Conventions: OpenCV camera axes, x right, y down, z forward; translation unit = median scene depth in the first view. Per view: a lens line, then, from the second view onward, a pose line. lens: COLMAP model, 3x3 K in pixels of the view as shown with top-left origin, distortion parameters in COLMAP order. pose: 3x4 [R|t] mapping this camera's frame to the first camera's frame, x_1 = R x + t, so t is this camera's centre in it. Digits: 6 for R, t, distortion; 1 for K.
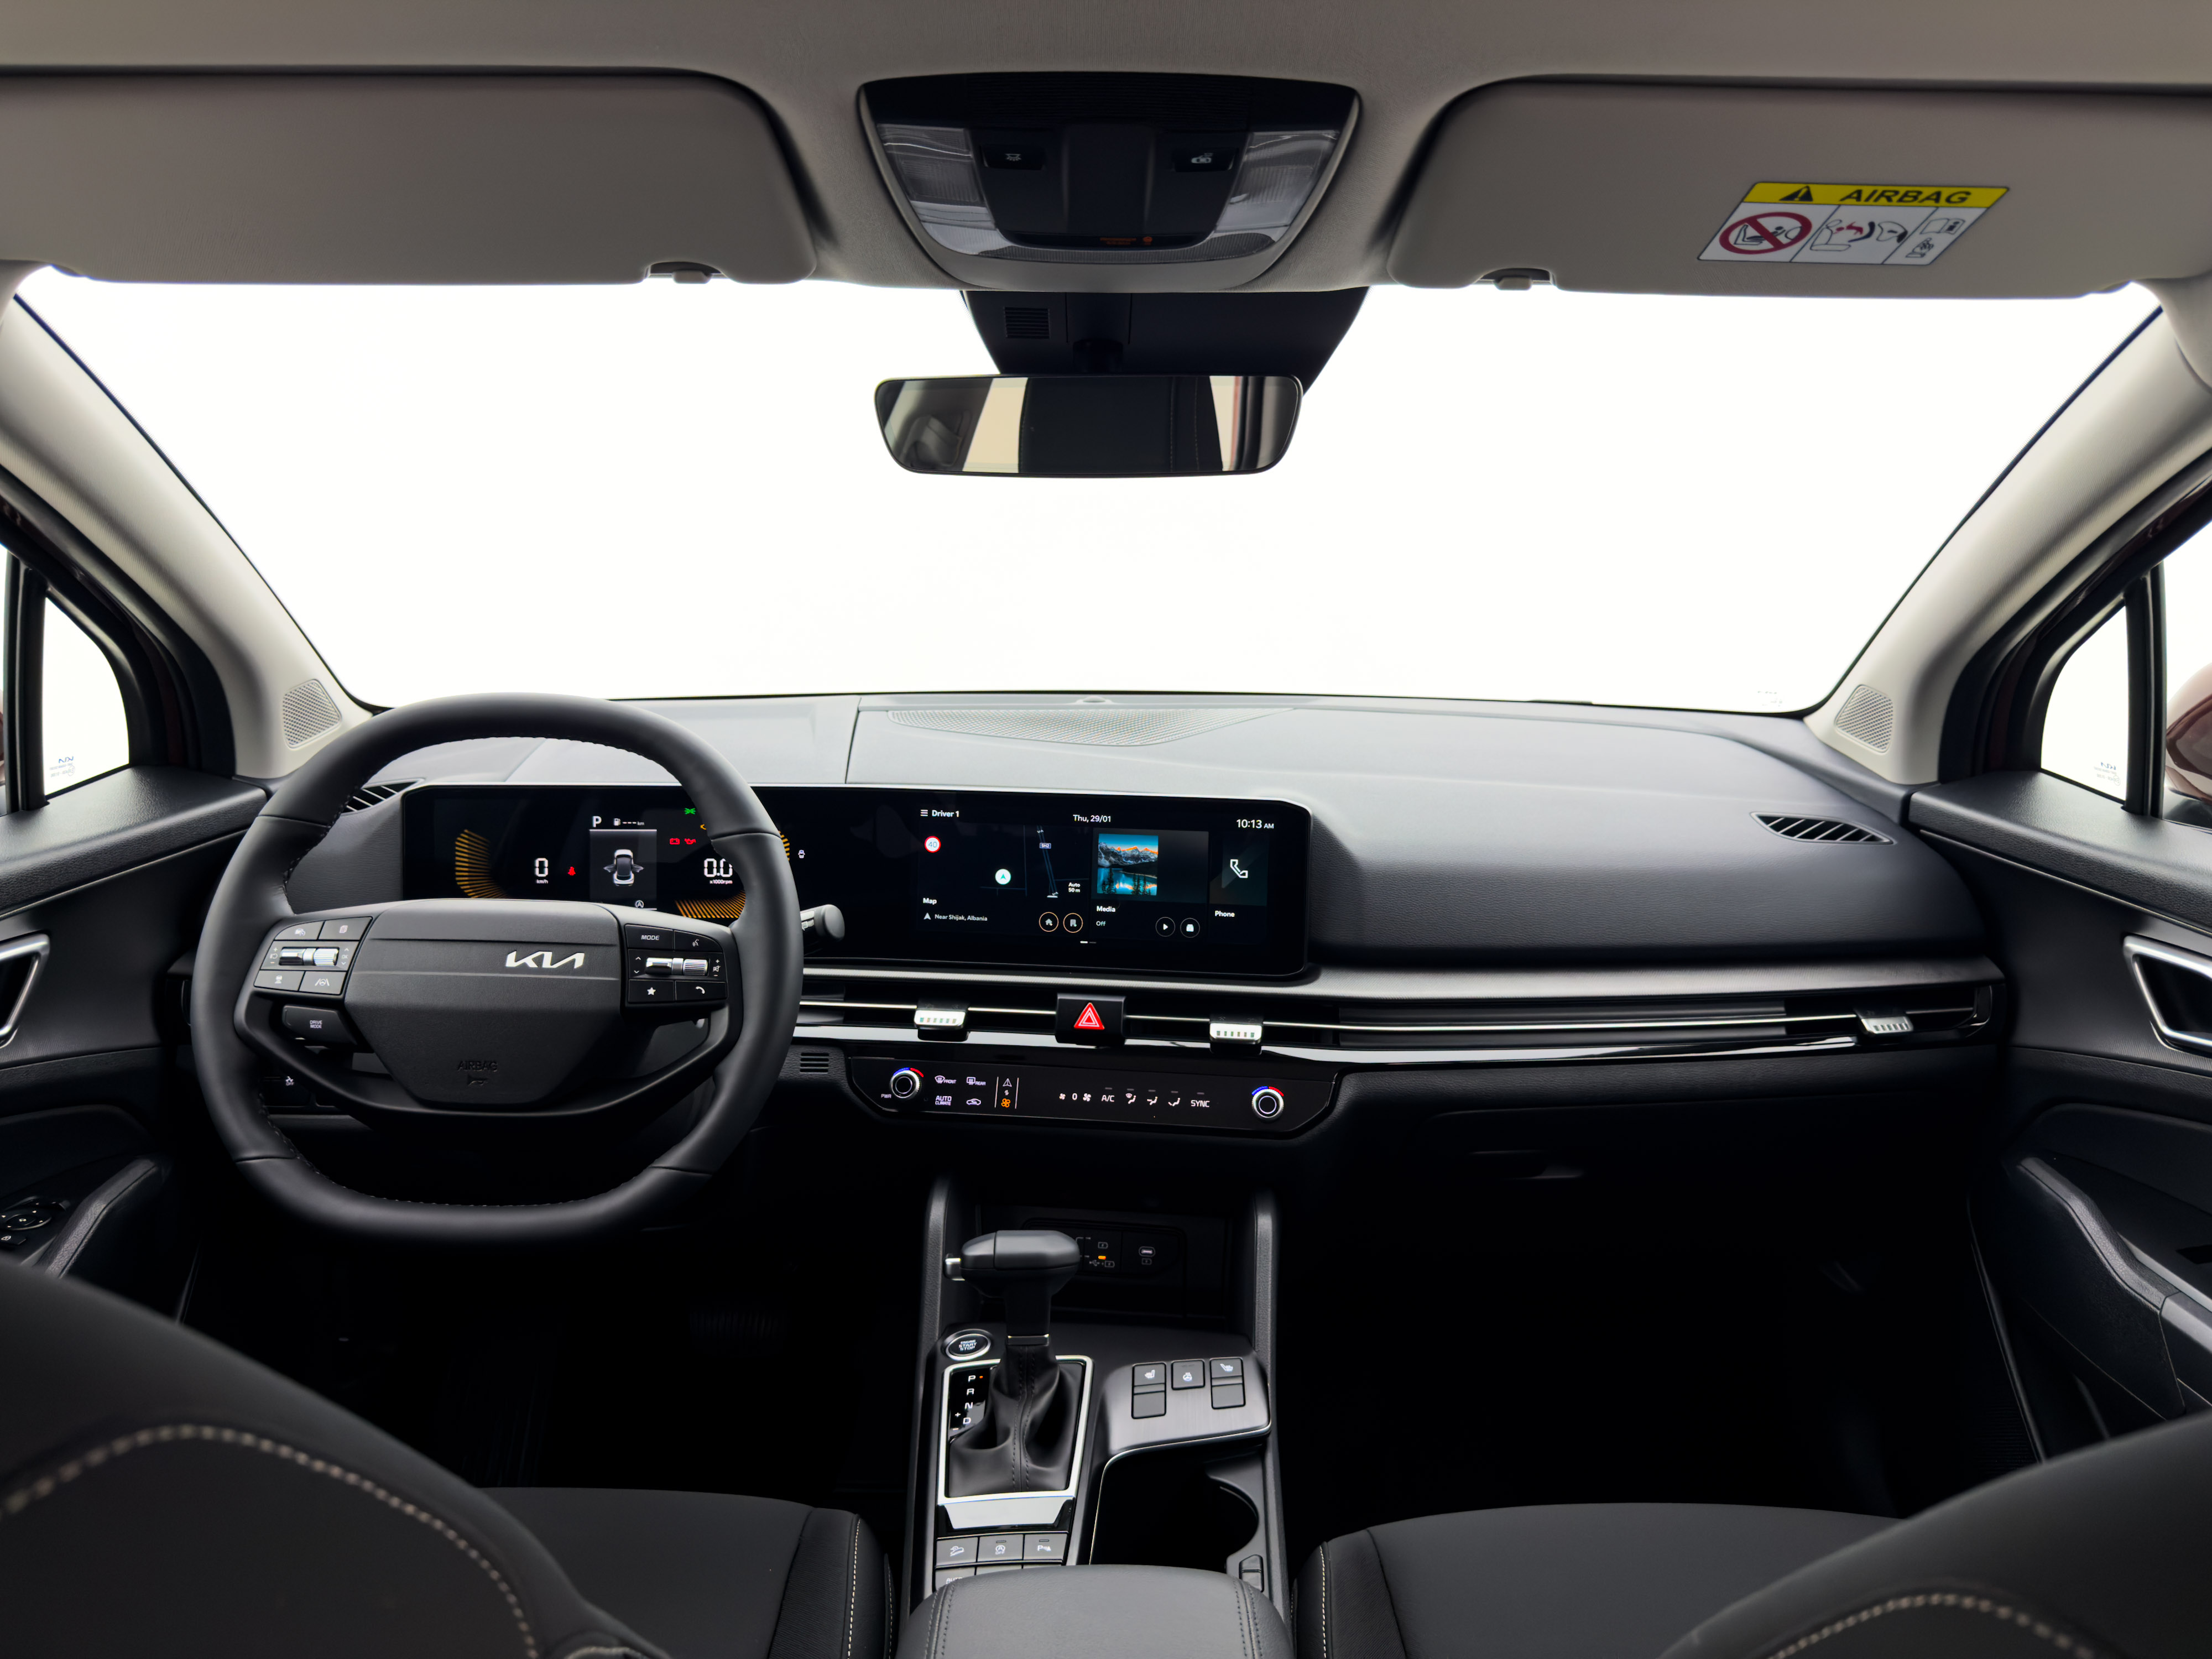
lens RADIAL K [[1562.9, 0, 1106.0], [0, 1562.9, 829.5], [0, 0, 1]] dist [0.115273, -0.190069]
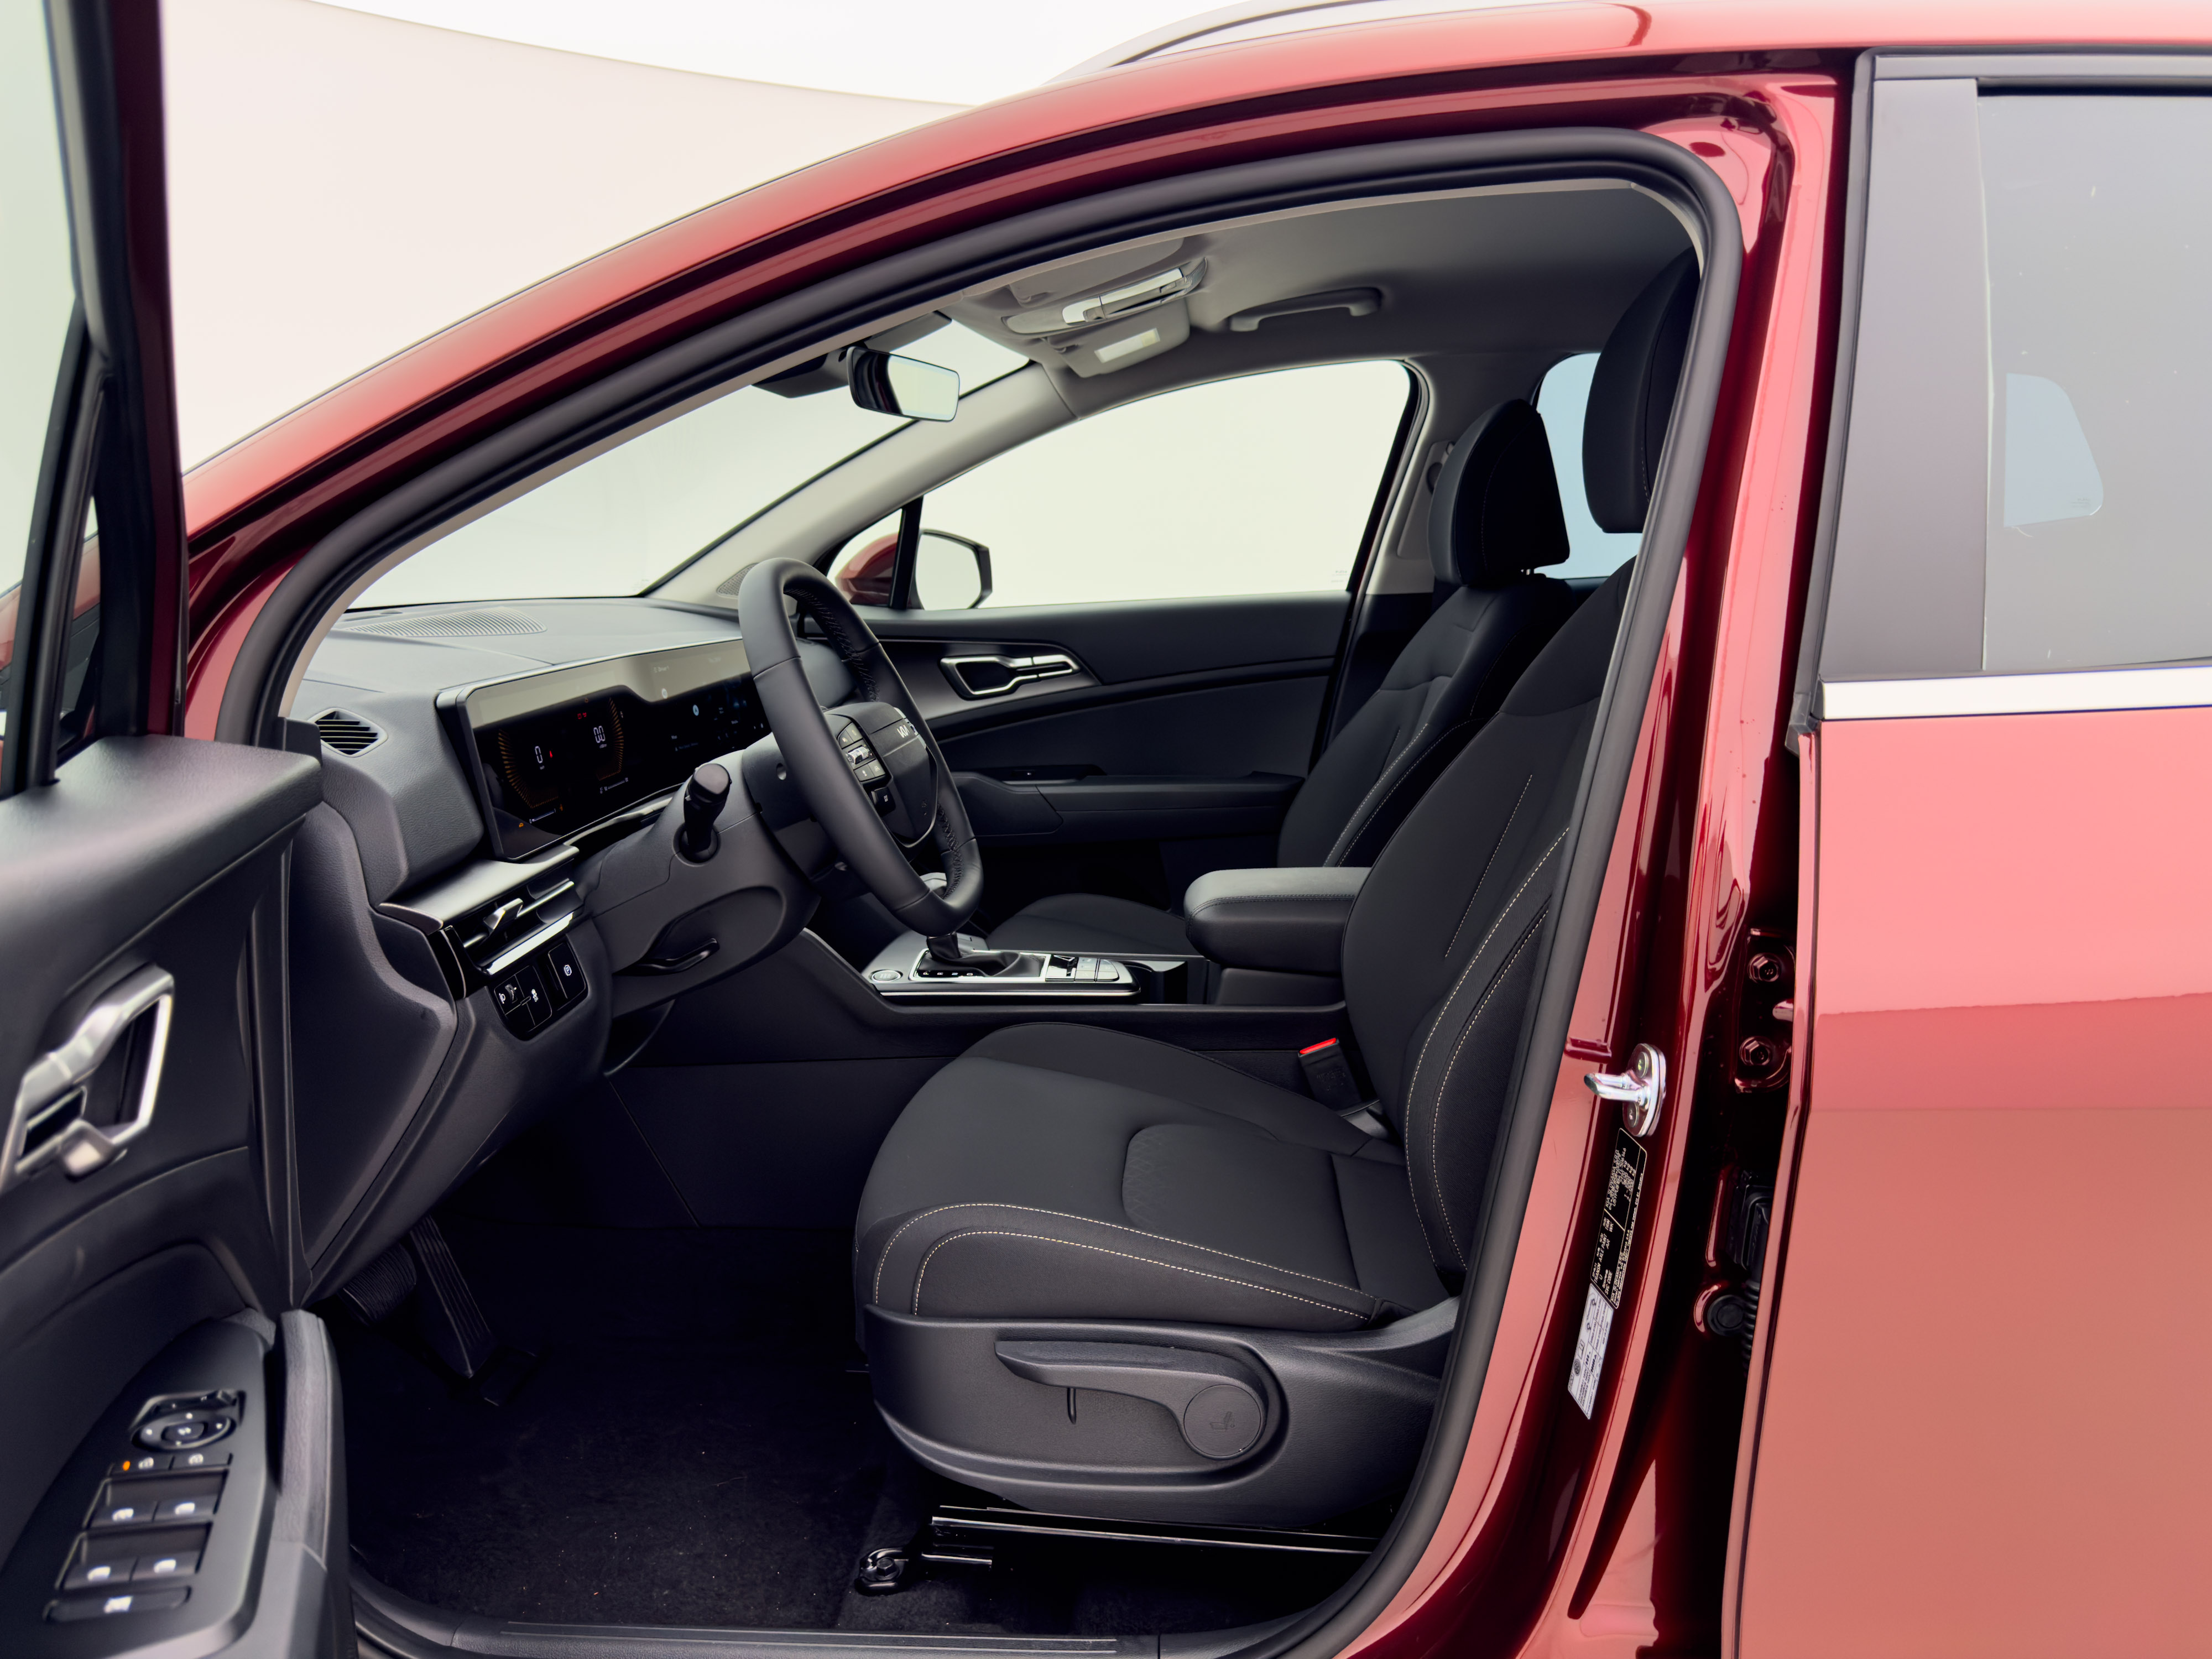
lens RADIAL K [[1562.9, 0, 1106.0], [0, 1562.9, 829.5], [0, 0, 1]] dist [0.115273, -0.190069]
pose [[0.059485, -0.188492, 0.980271, -1.391760], [0.209147, 0.962568, 0.172397, -0.030701], [-0.976073, 0.194766, 0.096681, 0.543203]]
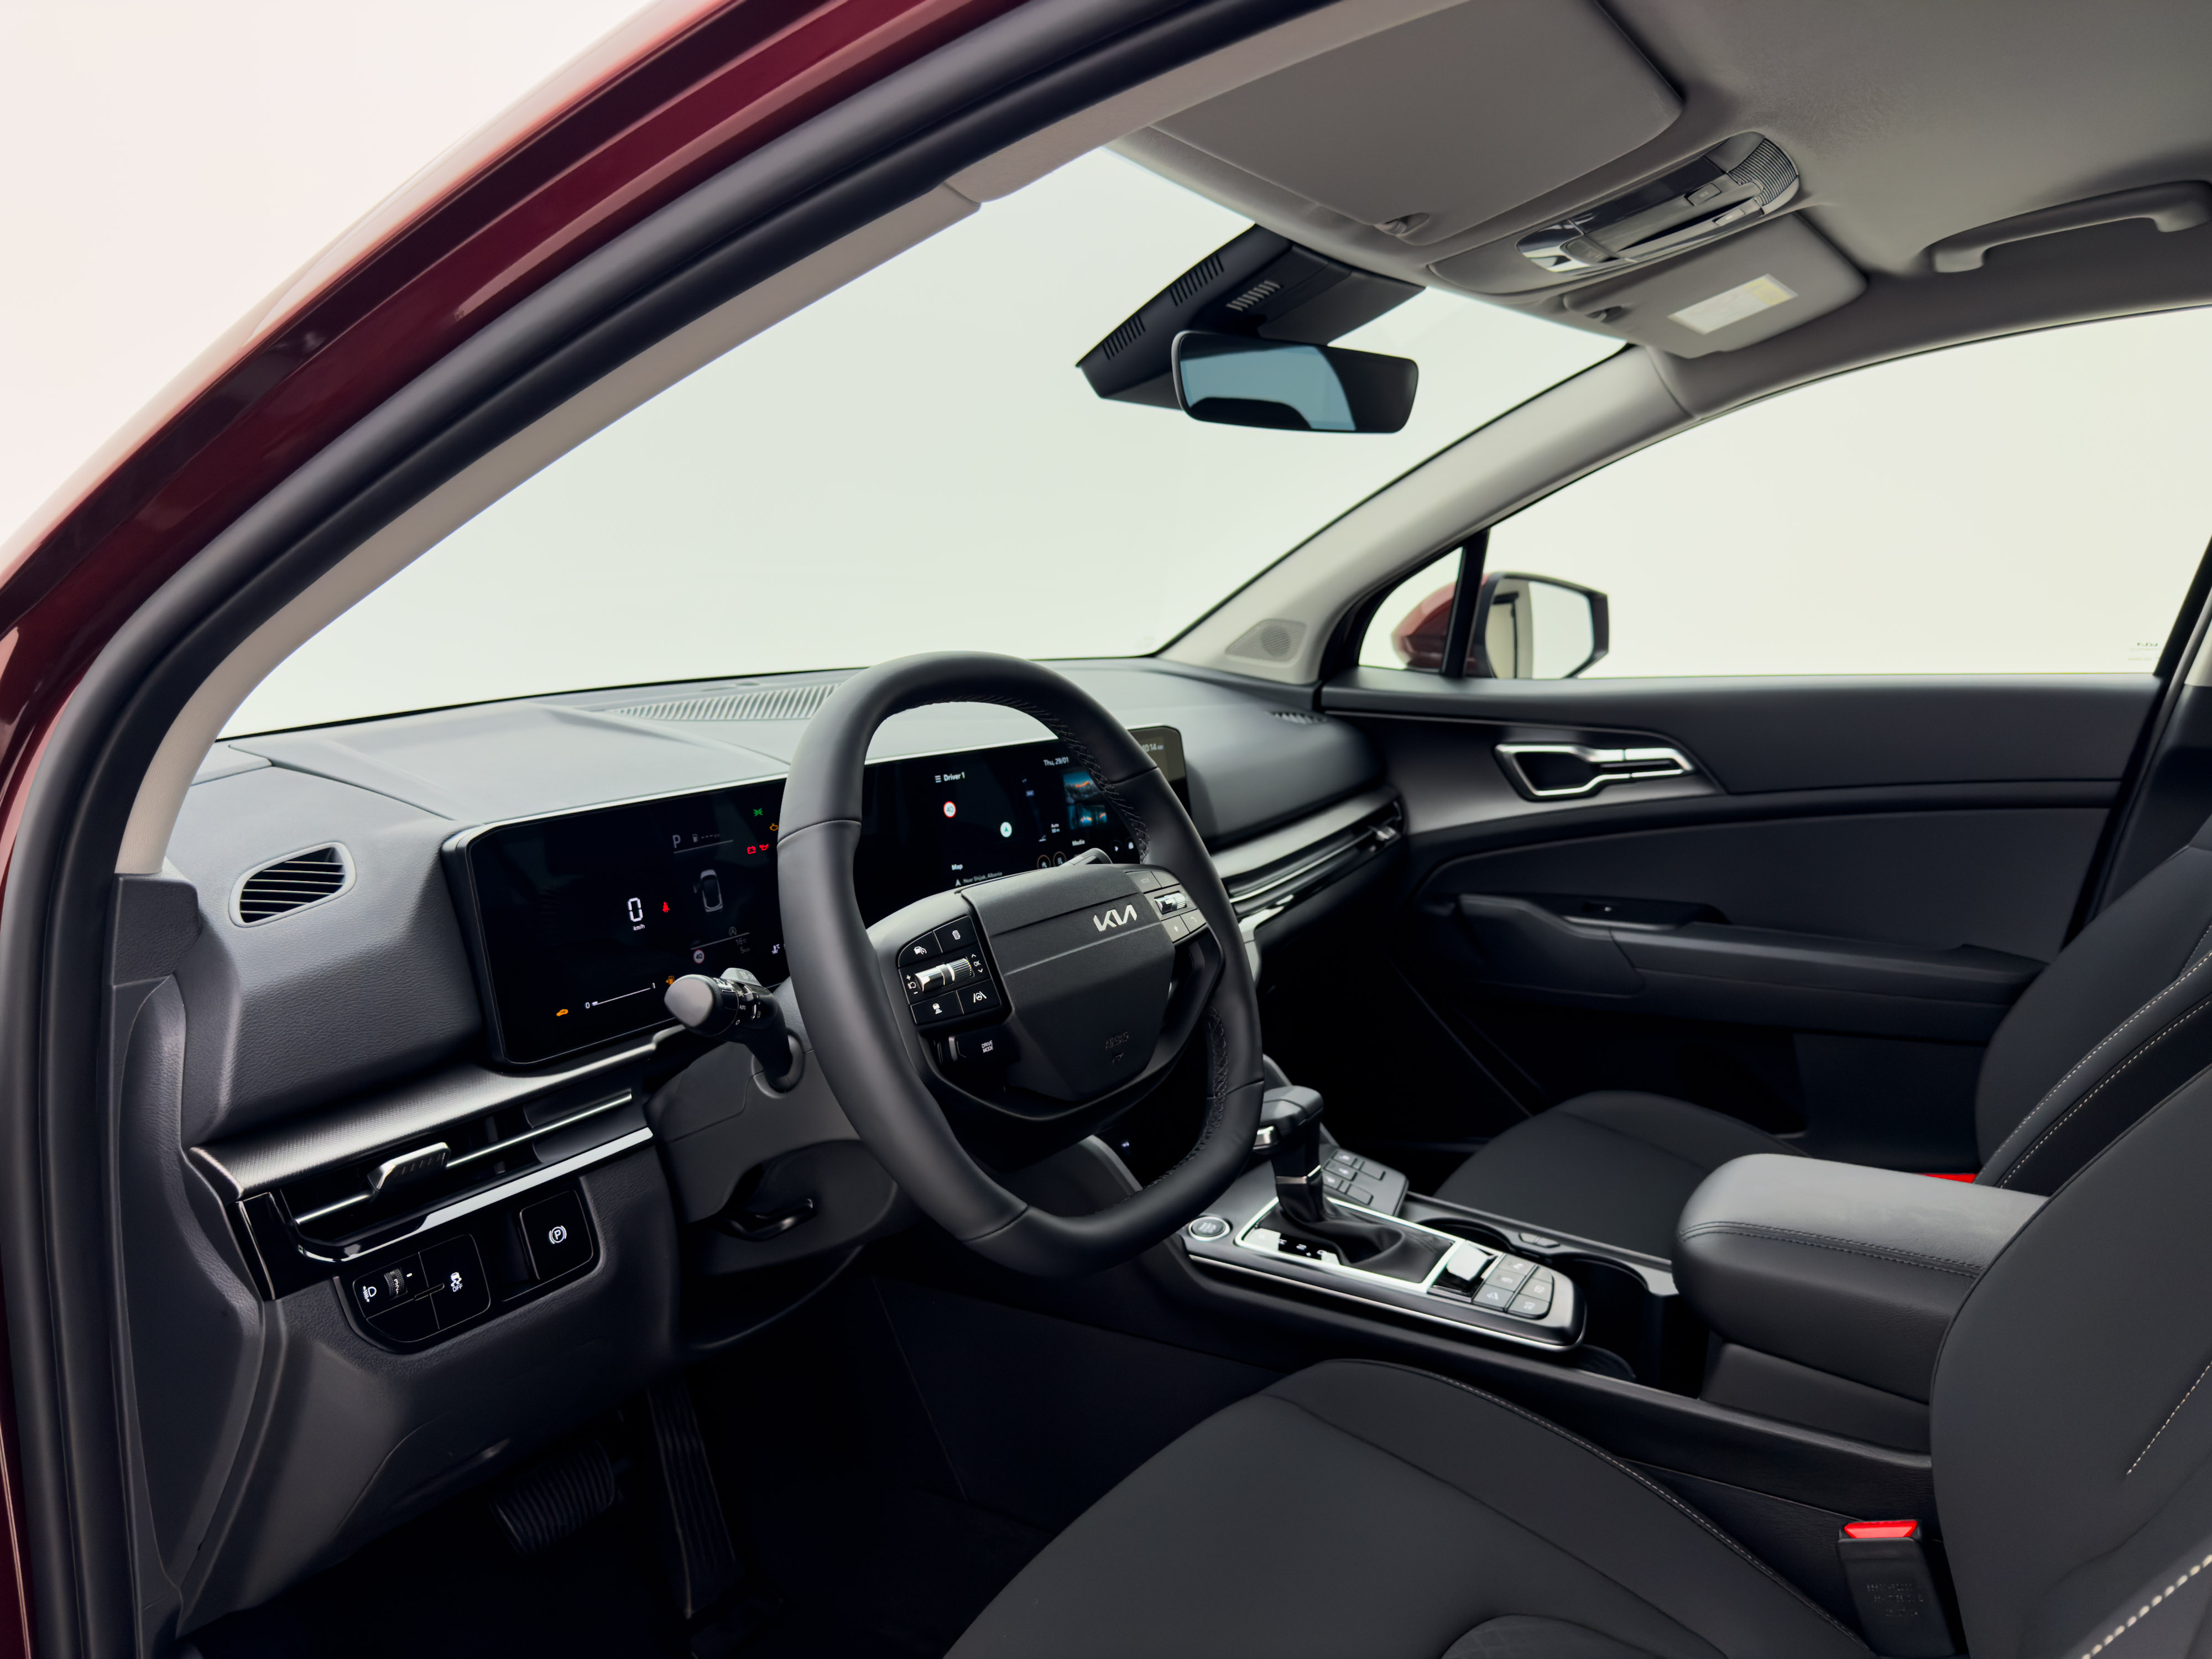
lens RADIAL K [[1562.9, 0, 1106.0], [0, 1562.9, 829.5], [0, 0, 1]] dist [0.115273, -0.190069]
pose [[0.545291, -0.152526, 0.824254, -0.870584], [0.178646, 0.981862, 0.063507, -0.023072], [-0.818990, 0.112620, 0.562648, 0.367730]]
